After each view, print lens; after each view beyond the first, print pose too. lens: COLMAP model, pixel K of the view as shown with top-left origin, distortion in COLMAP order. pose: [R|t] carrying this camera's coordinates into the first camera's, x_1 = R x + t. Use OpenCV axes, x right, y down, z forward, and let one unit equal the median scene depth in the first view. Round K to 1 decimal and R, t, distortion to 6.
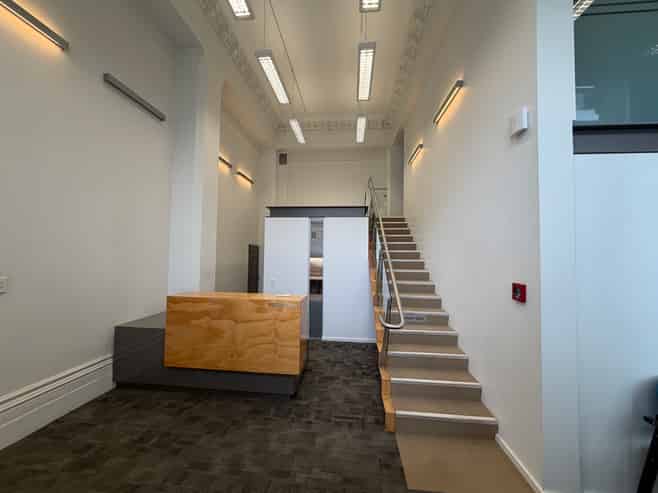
lens RADIAL K [[265.0, 0, 327.5], [0, 265.0, 246.8], [0, 0, 1]] dist [-0.002203, 0.000554]
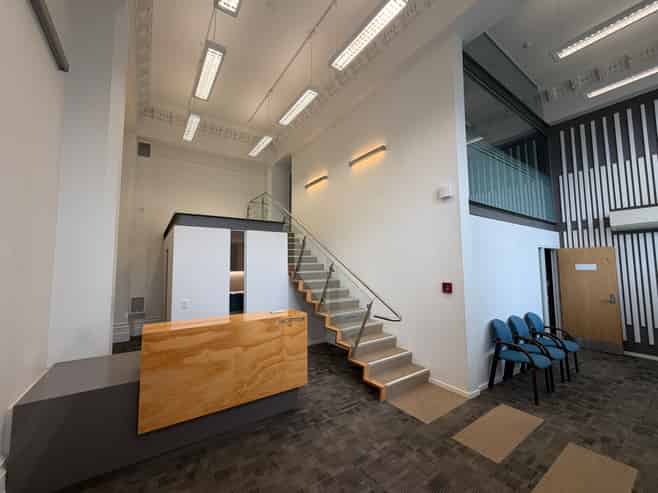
lens RADIAL K [[265.0, 0, 330.0], [0, 265.0, 245.2], [0, 0, 1]] dist [-0.002203, 0.000554]
pose [[0.759933, 0.024433, 0.649542, -0.719687], [-0.000074, 0.999296, -0.037504, -0.030427], [-0.650001, 0.028452, 0.759400, 0.119566]]
